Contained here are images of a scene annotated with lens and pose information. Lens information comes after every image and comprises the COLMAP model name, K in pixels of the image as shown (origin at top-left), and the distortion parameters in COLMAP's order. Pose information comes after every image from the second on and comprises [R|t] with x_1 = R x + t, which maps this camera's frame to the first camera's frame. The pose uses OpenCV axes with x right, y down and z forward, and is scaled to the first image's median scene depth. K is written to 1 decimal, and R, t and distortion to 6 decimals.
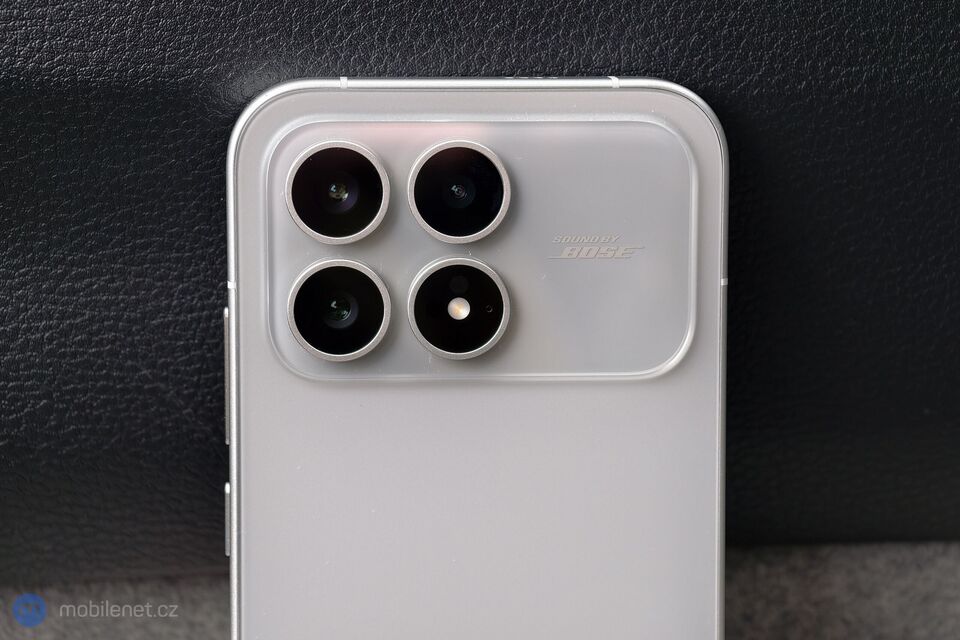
lens RADIAL K [[2423.9, 0, 482.9], [0, 2423.9, 294.9], [0, 0, 1]] dist [0.418243, -0.783290]
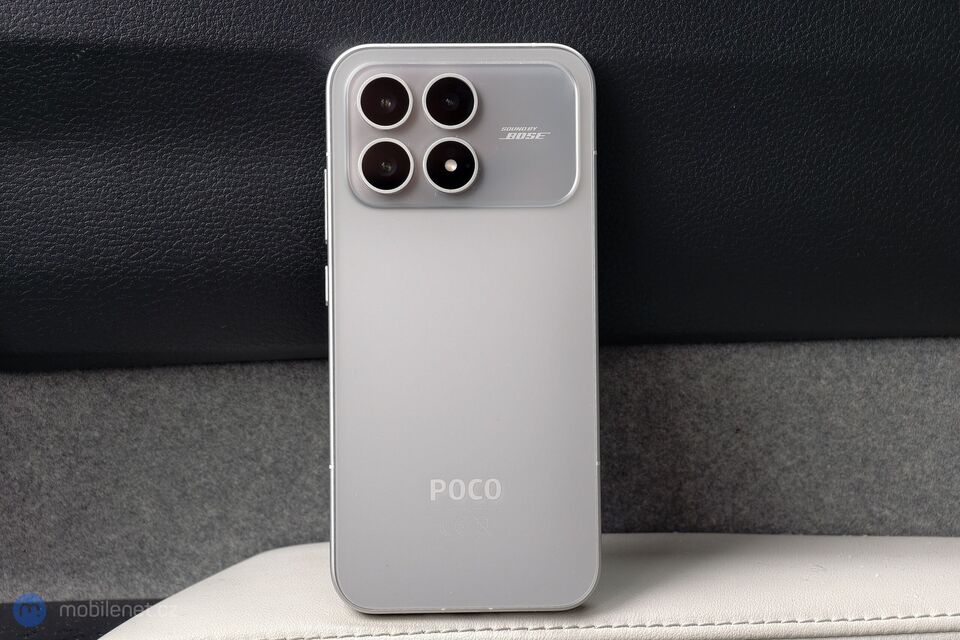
lens RADIAL K [[2299.1, 0, 467.1], [0, 2299.1, 338.5], [0, 0, 1]] dist [0.427973, -1.249959]
pose [[0.999828, -0.010339, -0.015376, 0.026874], [0.008056, 0.989869, -0.141751, 0.369003], [0.016686, 0.141603, 0.989783, -0.691525]]
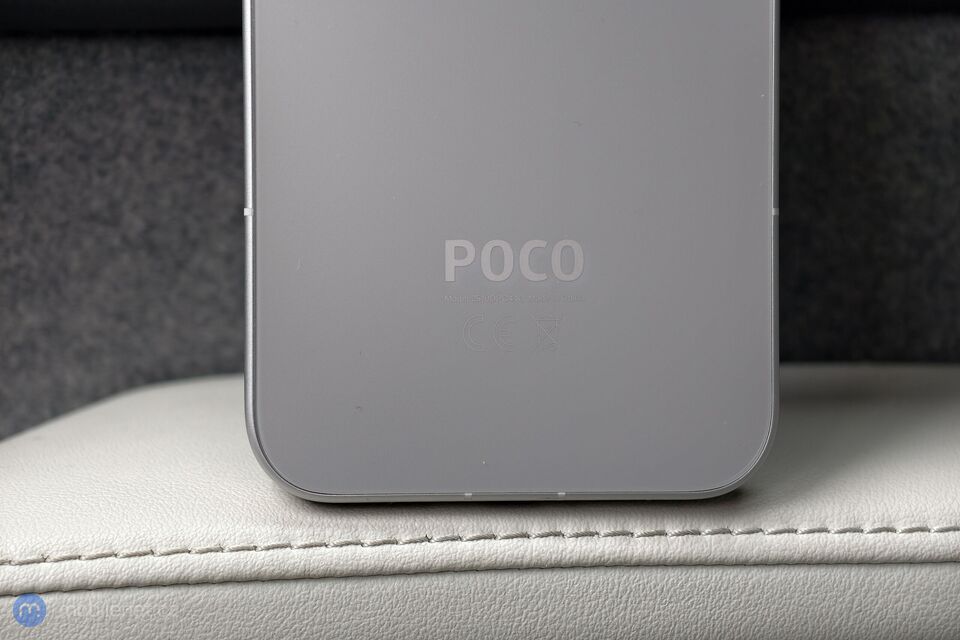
lens RADIAL K [[2290.0, 0, 478.9], [0, 2290.0, 284.6], [0, 0, 1]] dist [0.390233, -0.328082]
pose [[0.999849, -0.001408, 0.017330, -0.029099], [0.003490, 0.992676, -0.120754, 0.350792], [-0.017033, 0.120796, 0.992531, 0.151655]]
